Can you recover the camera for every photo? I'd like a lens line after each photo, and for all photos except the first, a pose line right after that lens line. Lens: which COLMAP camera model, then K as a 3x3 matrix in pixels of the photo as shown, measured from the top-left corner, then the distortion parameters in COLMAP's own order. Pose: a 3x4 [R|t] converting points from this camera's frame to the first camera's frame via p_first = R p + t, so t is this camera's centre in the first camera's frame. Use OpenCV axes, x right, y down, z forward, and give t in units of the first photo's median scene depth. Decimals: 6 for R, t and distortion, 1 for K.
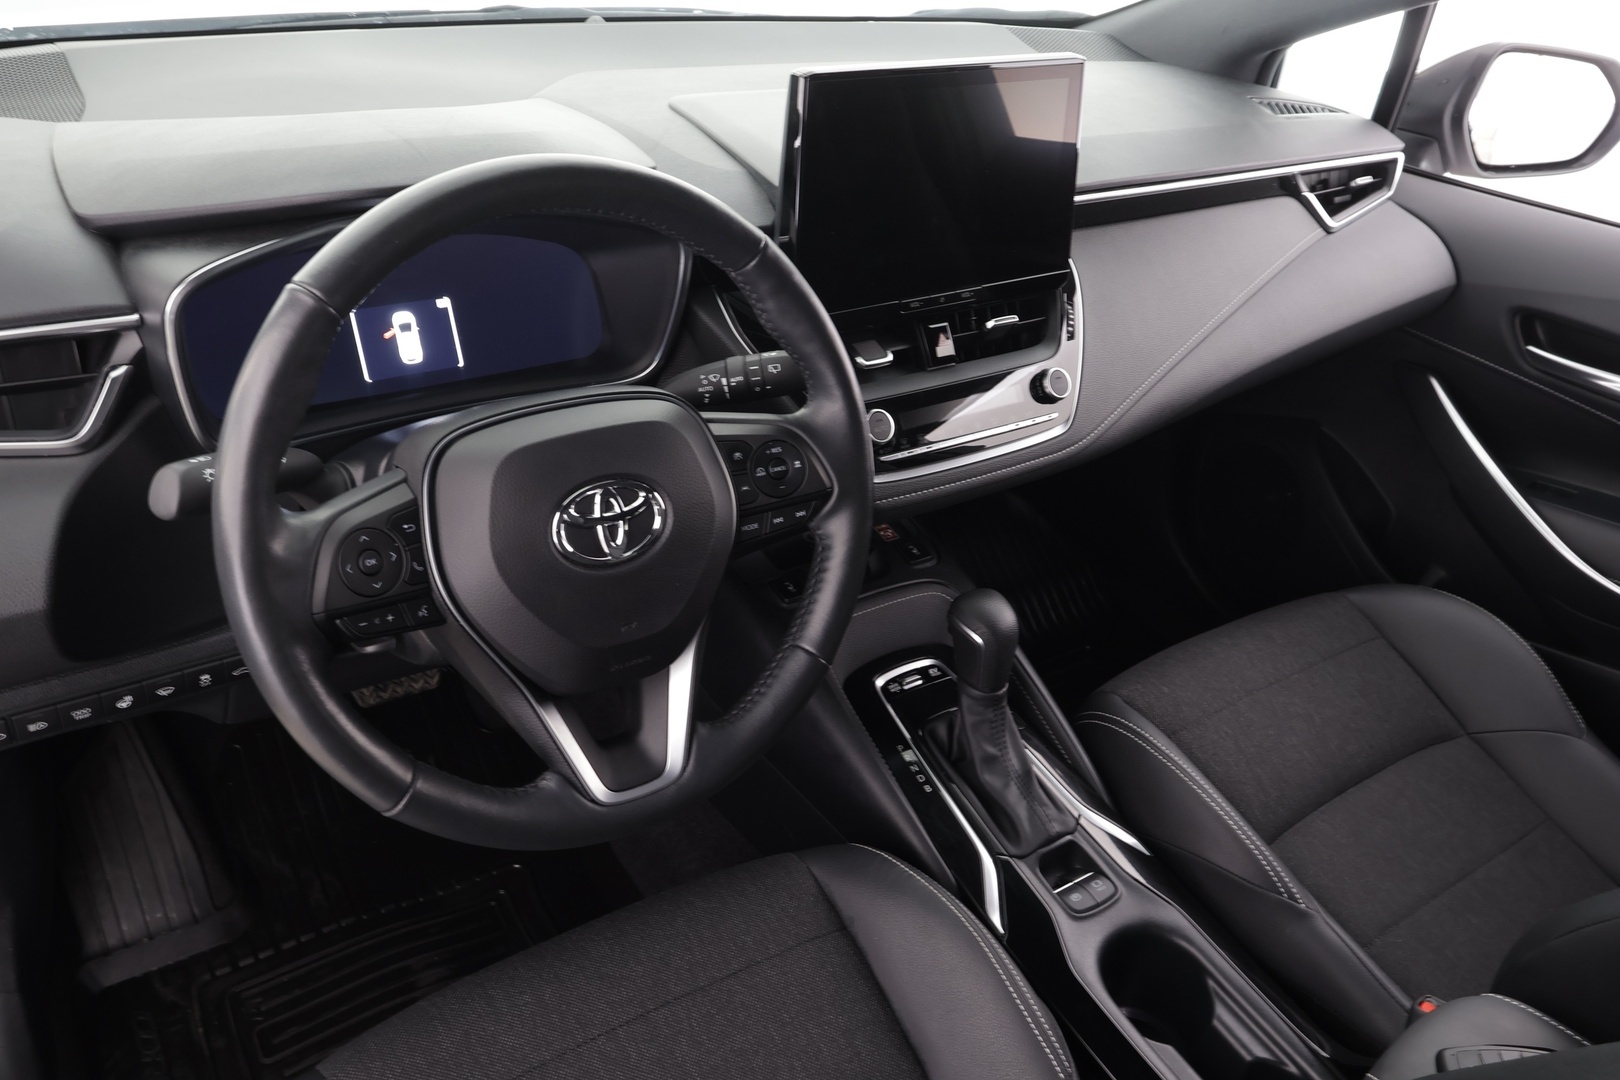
lens RADIAL K [[1330.1, 0, 808.9], [0, 1330.1, 539.3], [0, 0, 1]] dist [0.001924, 0.007648]
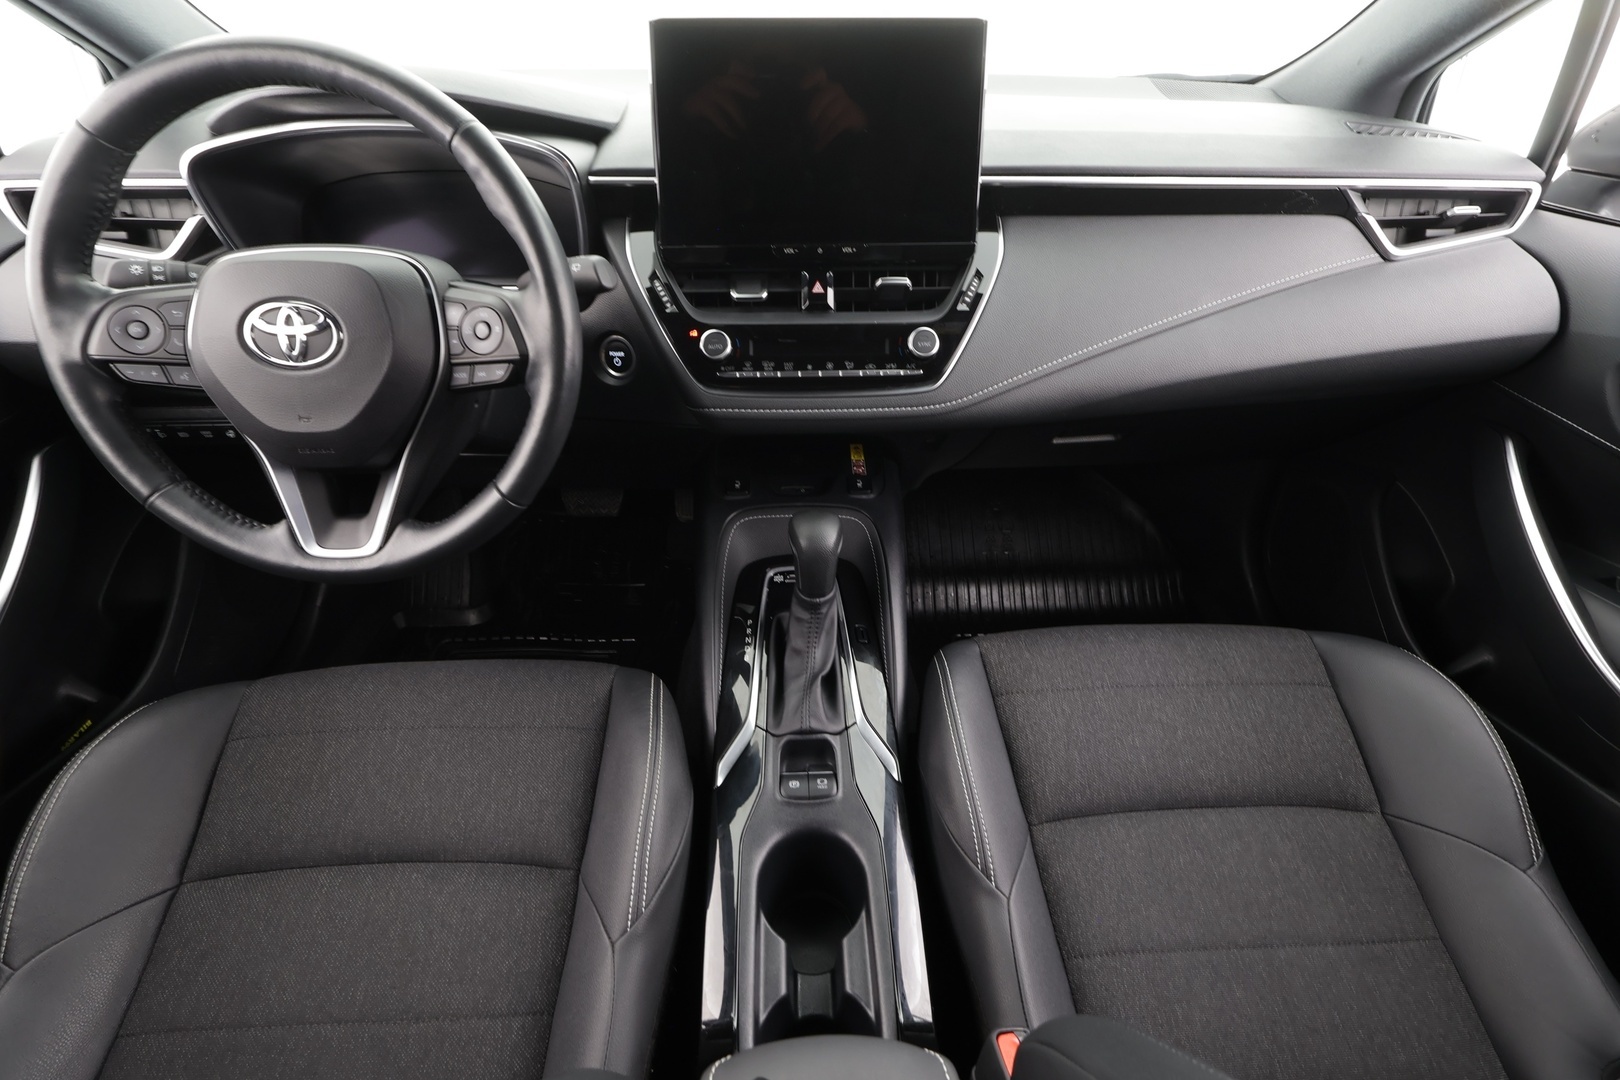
lens RADIAL K [[786.4, 0, 799.3], [0, 786.4, 536.3], [0, 0, 1]] dist [-0.002293, 0.000070]
pose [[0.835294, 0.245911, -0.491743, 0.478147], [-0.221938, 0.969102, 0.107637, -0.010676], [0.503018, 0.019228, 0.864062, 0.411932]]
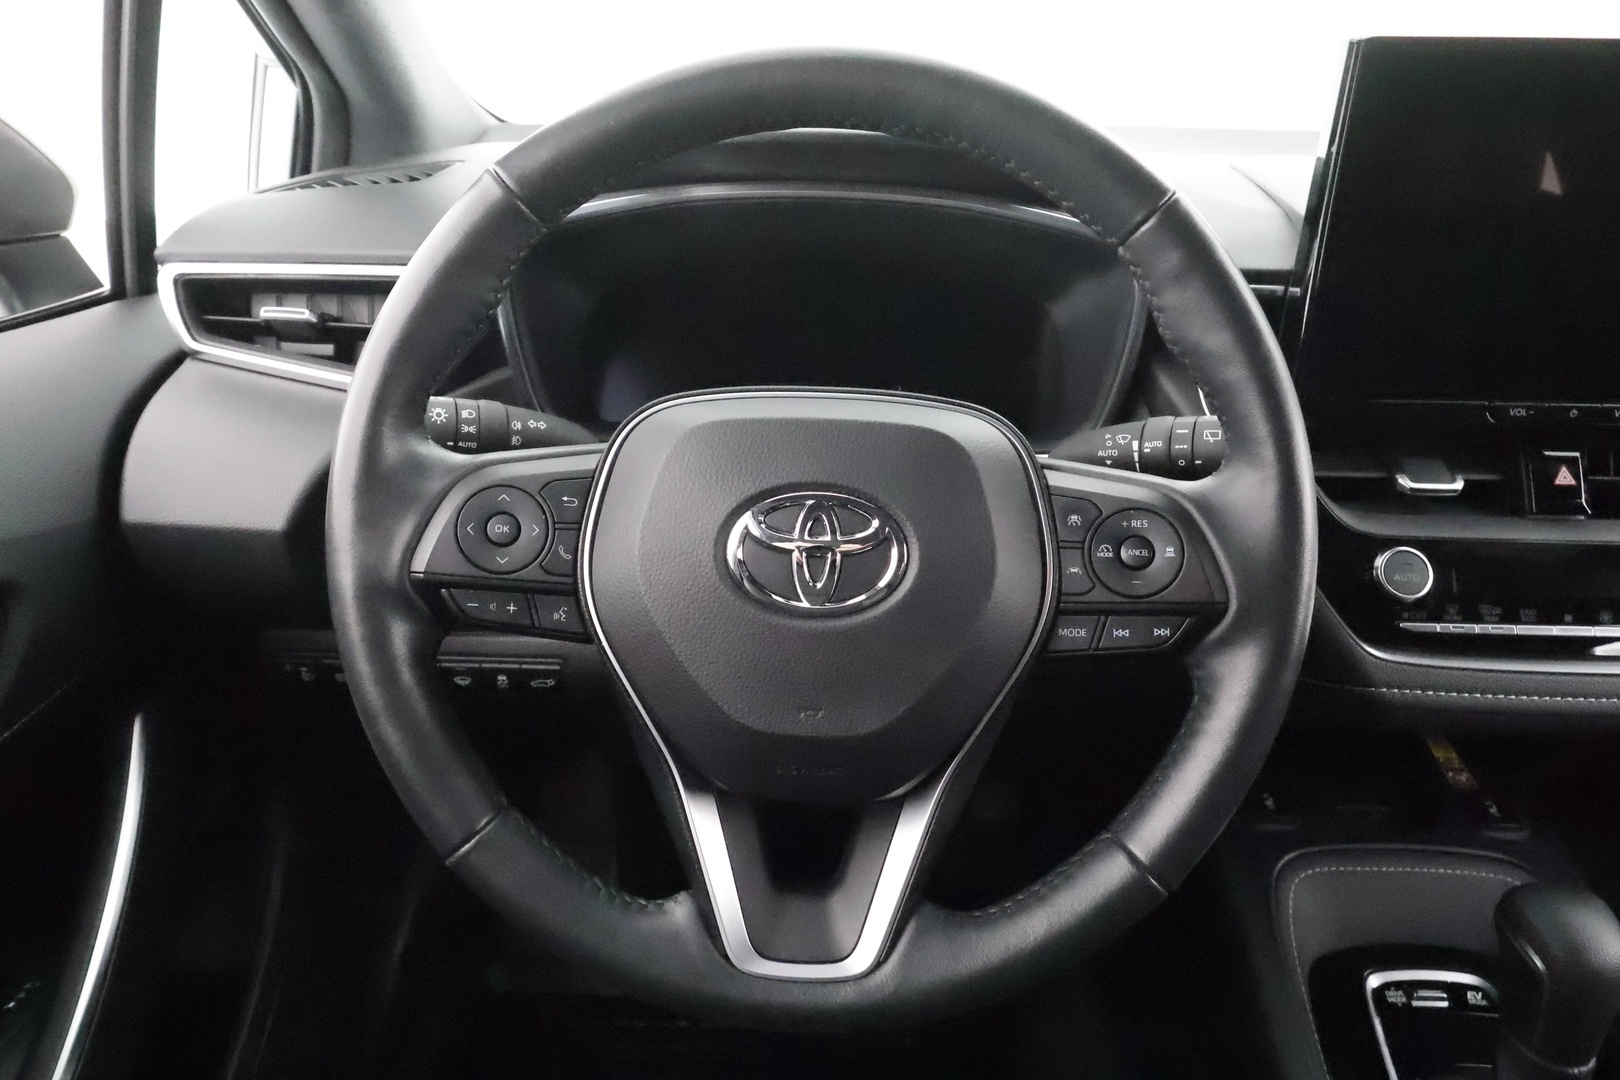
lens RADIAL K [[1174.1, 0, 760.9], [0, 1174.1, 517.5], [0, 0, 1]] dist [0.018907, -0.010806]
pose [[0.808222, 0.159925, -0.566746, 0.114391], [-0.258765, 0.960971, -0.097851, 0.025214], [0.528978, 0.225739, 0.818061, 0.338828]]
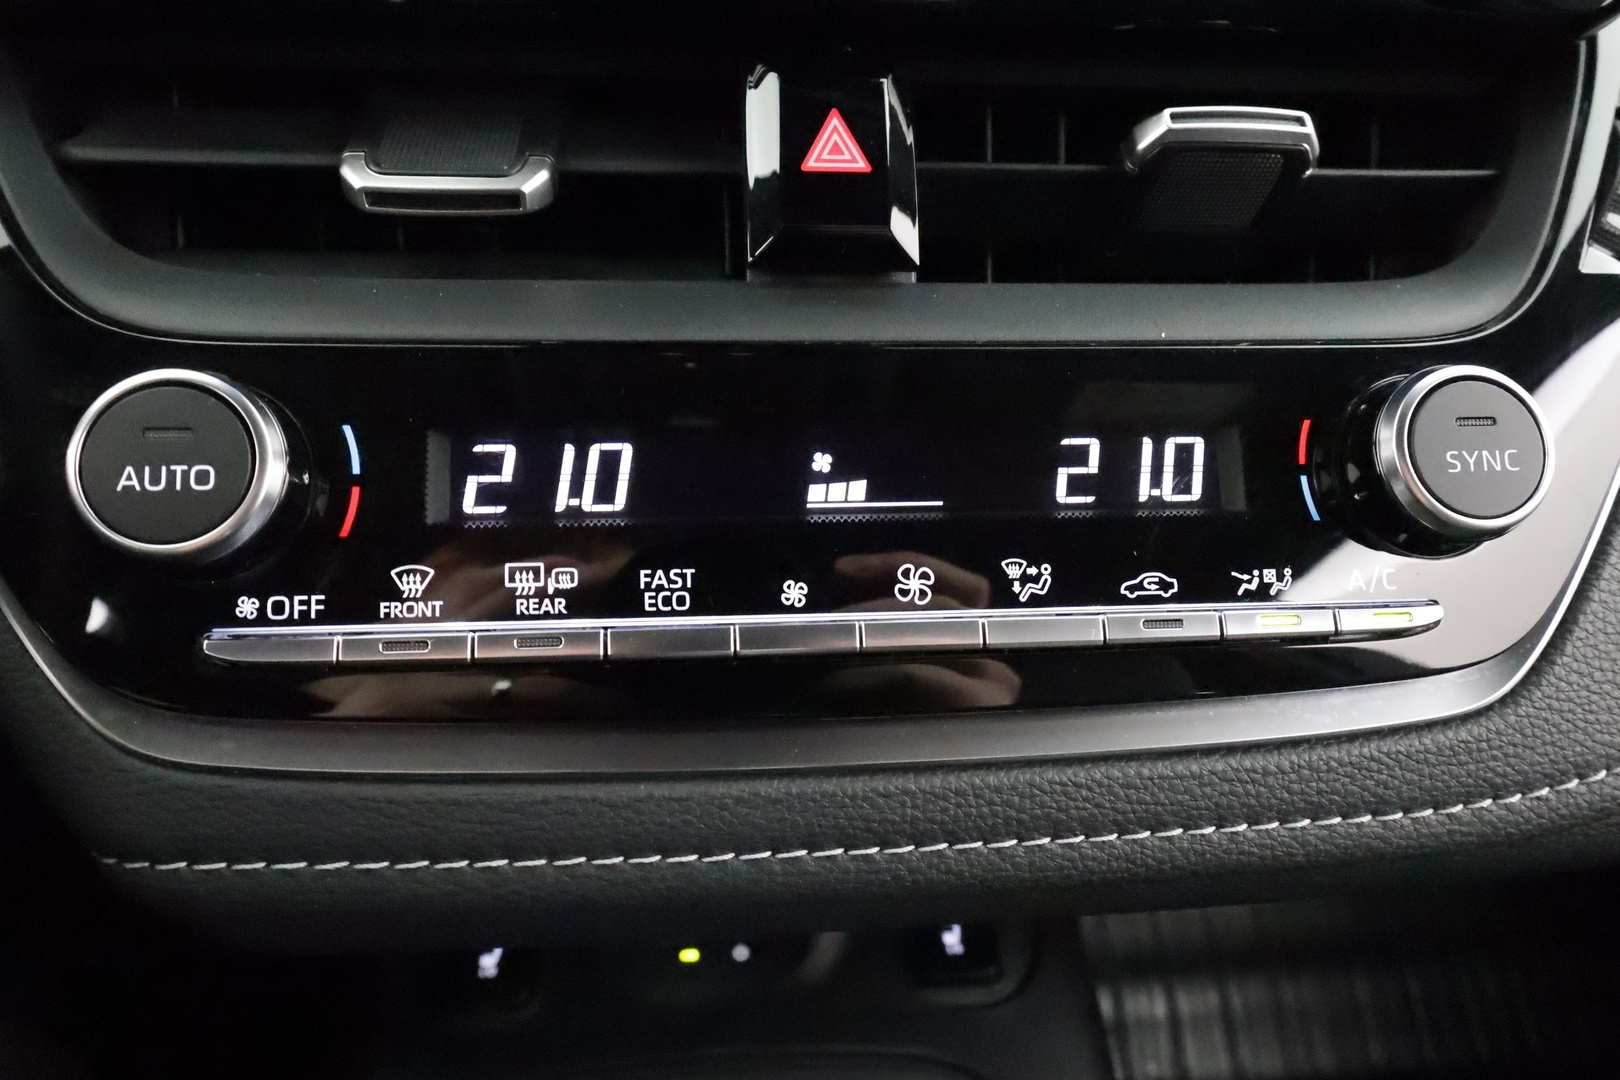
lens RADIAL K [[1104.2, 0, 814.8], [0, 1104.2, 540.5], [0, 0, 1]] dist [-0.001633, -0.001334]
pose [[0.869786, 0.175966, -0.460987, 0.188950], [-0.215786, 0.975825, -0.034656, -0.083968], [0.443745, 0.129618, 0.886730, 0.862365]]
